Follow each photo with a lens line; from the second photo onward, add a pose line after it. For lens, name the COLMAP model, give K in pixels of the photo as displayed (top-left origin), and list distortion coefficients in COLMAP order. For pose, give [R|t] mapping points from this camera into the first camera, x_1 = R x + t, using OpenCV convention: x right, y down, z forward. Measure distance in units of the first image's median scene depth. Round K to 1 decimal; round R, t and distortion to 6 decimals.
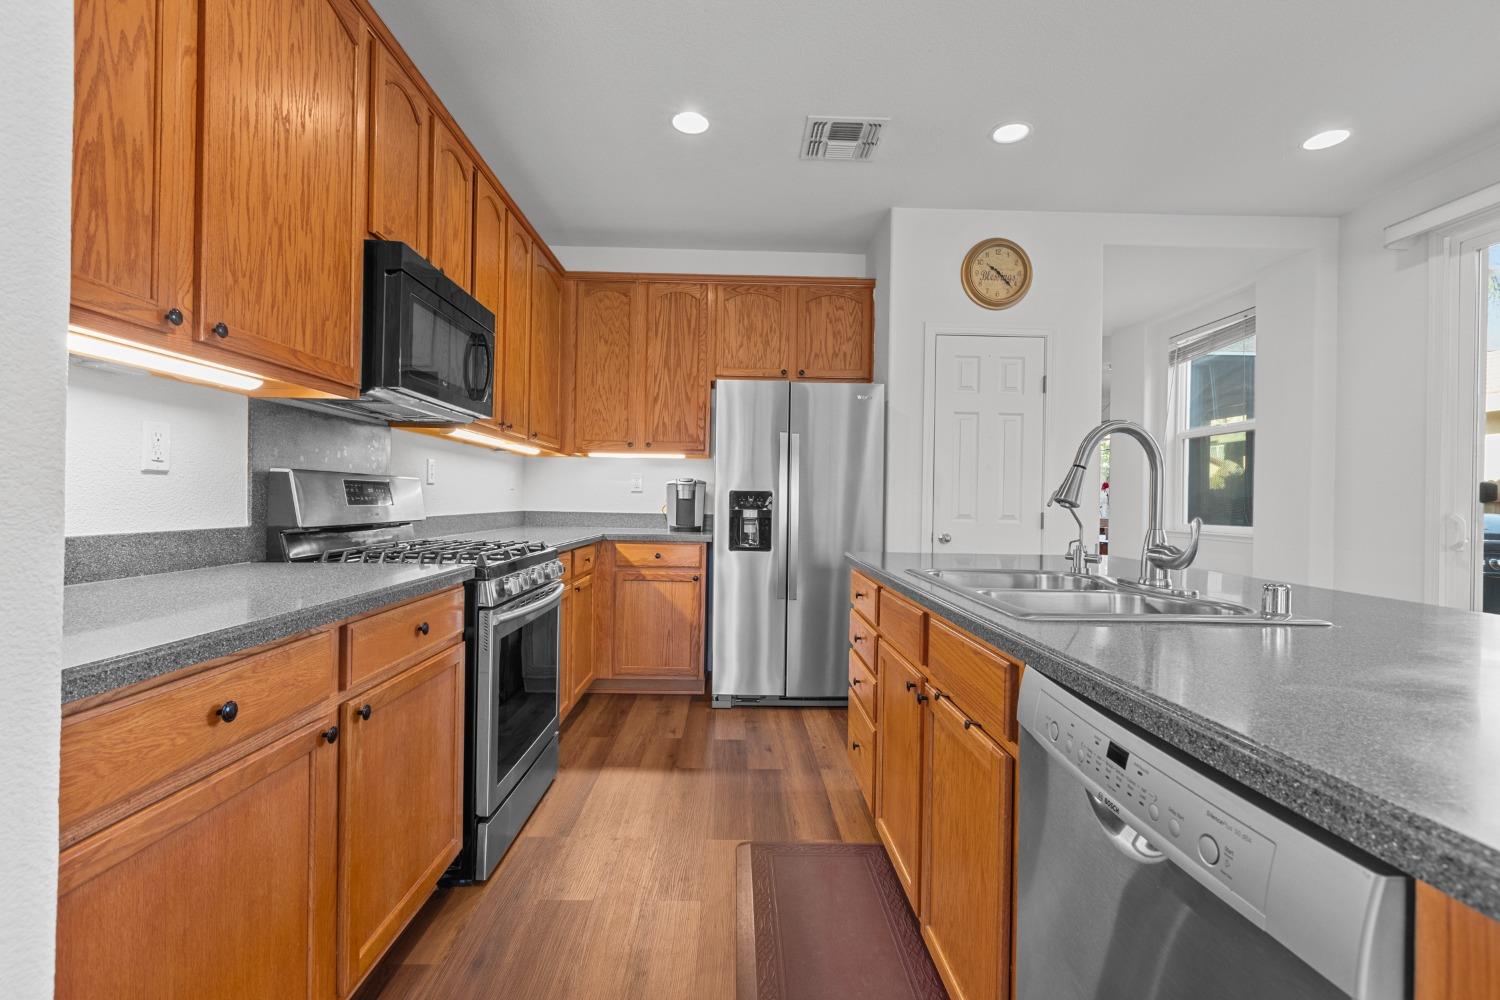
lens RADIAL K [[665.9, 0, 745.4], [0, 665.9, 500.3], [0, 0, 1]] dist [0.003269, 0.000139]
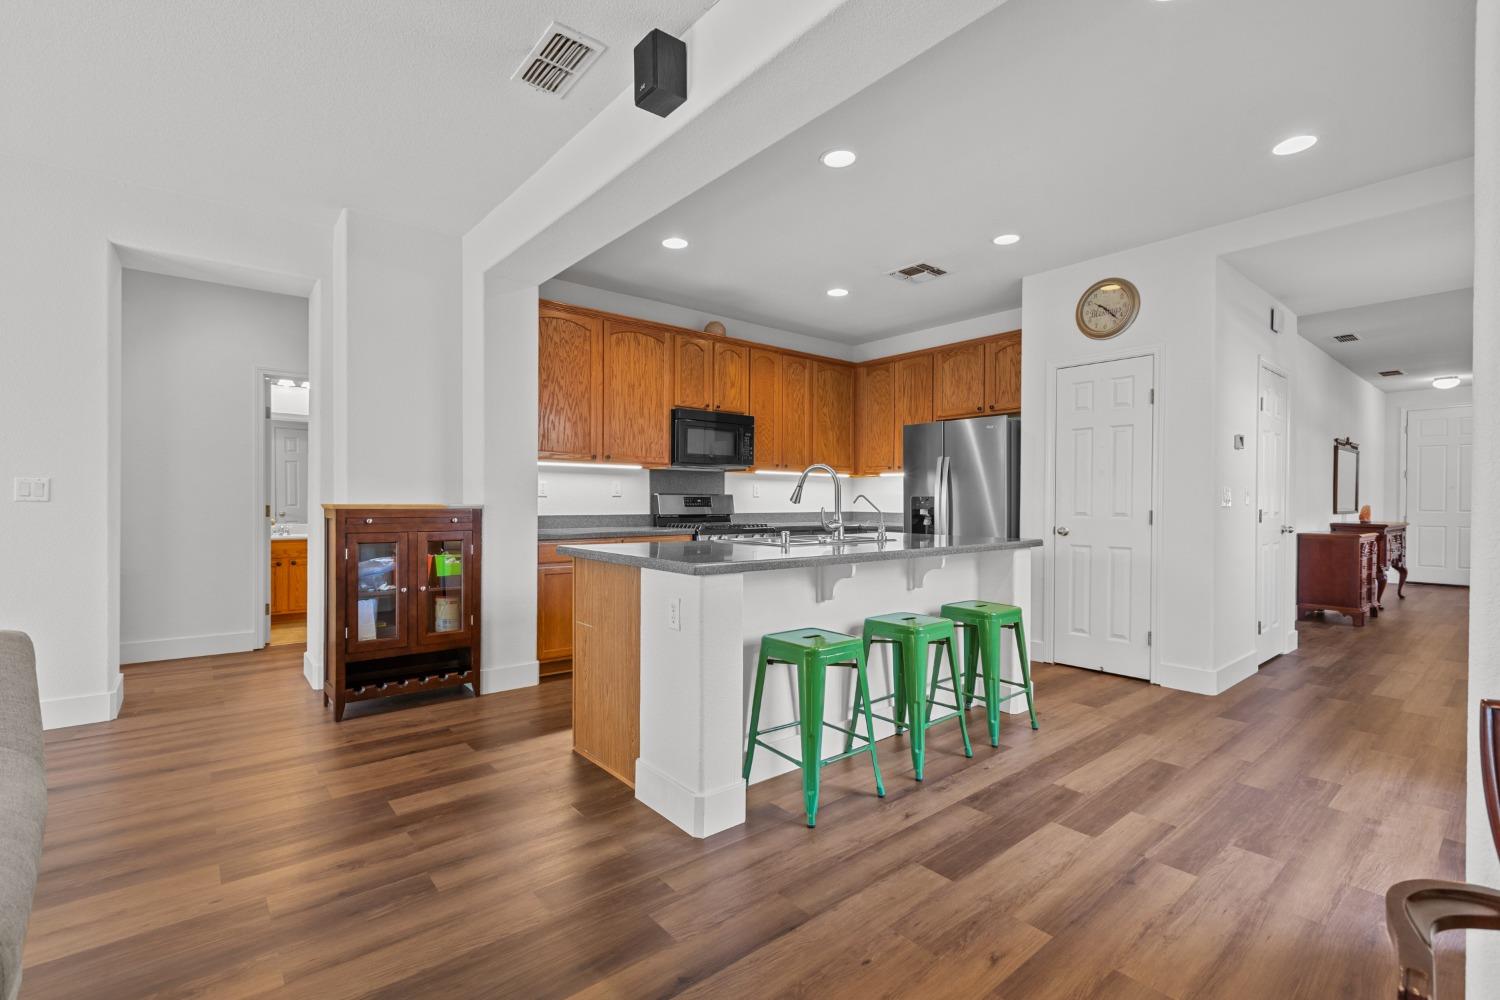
lens RADIAL K [[665.9, 0, 745.4], [0, 665.9, 500.3], [0, 0, 1]] dist [0.003269, 0.000139]
pose [[0.627221, -0.018109, -0.778631, 0.892353], [0.007159, 0.999821, -0.017487, 0.016806], [0.778809, 0.005395, 0.627238, -0.244319]]
